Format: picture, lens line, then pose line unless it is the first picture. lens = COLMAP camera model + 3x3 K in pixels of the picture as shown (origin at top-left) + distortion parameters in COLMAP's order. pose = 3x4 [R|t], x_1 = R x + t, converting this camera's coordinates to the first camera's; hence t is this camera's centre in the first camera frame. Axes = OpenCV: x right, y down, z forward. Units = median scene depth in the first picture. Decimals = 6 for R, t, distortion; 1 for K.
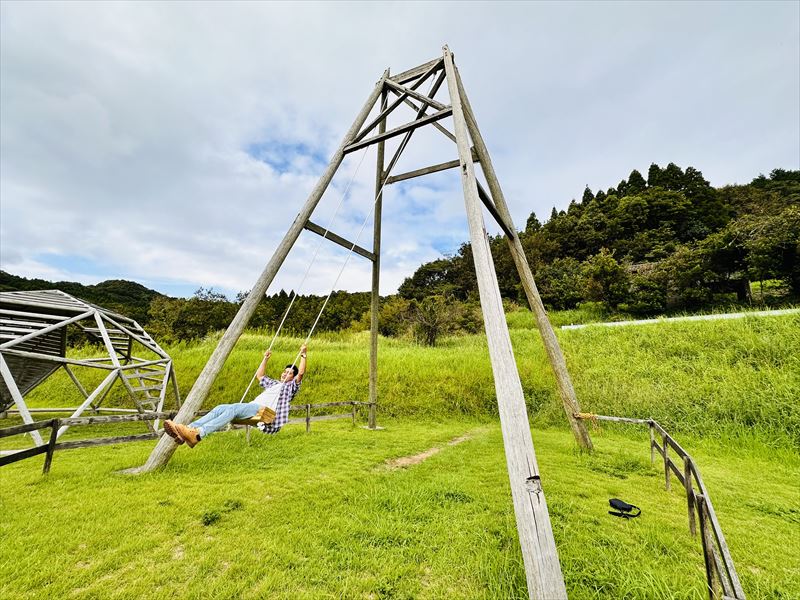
lens RADIAL K [[325.8, 0, 399.2], [0, 325.8, 296.1], [0, 0, 1]] dist [-0.001260, -0.000009]
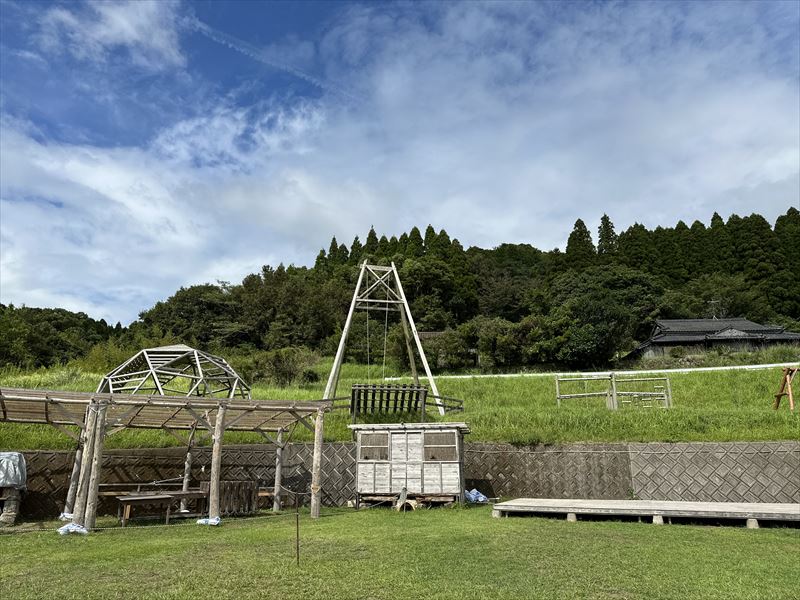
lens RADIAL K [[554.2, 0, 400.0], [0, 554.2, 300.0], [0, 0, 1]] dist [0.084412, -0.105773]
pose [[0.782759, 0.127417, 0.609141, -0.738657], [-0.102682, 0.991843, -0.075520, -0.054501], [-0.613795, -0.003434, 0.789458, -0.732834]]
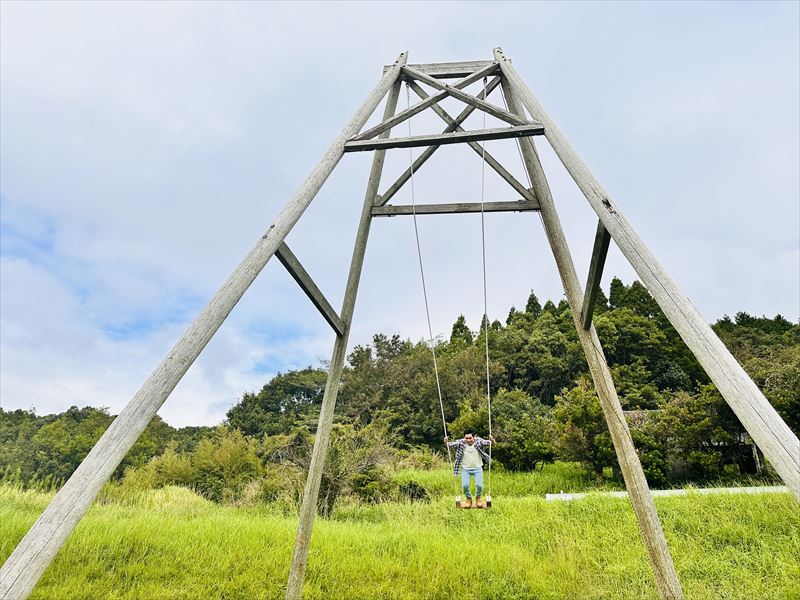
lens RADIAL K [[554.2, 0, 400.0], [0, 554.2, 300.0], [0, 0, 1]] dist [0.084412, -0.105773]
pose [[0.938174, 0.168896, 0.302166, -0.109461], [-0.089804, 0.961760, -0.258751, 0.028636], [-0.334314, 0.215617, 0.917466, 0.024511]]
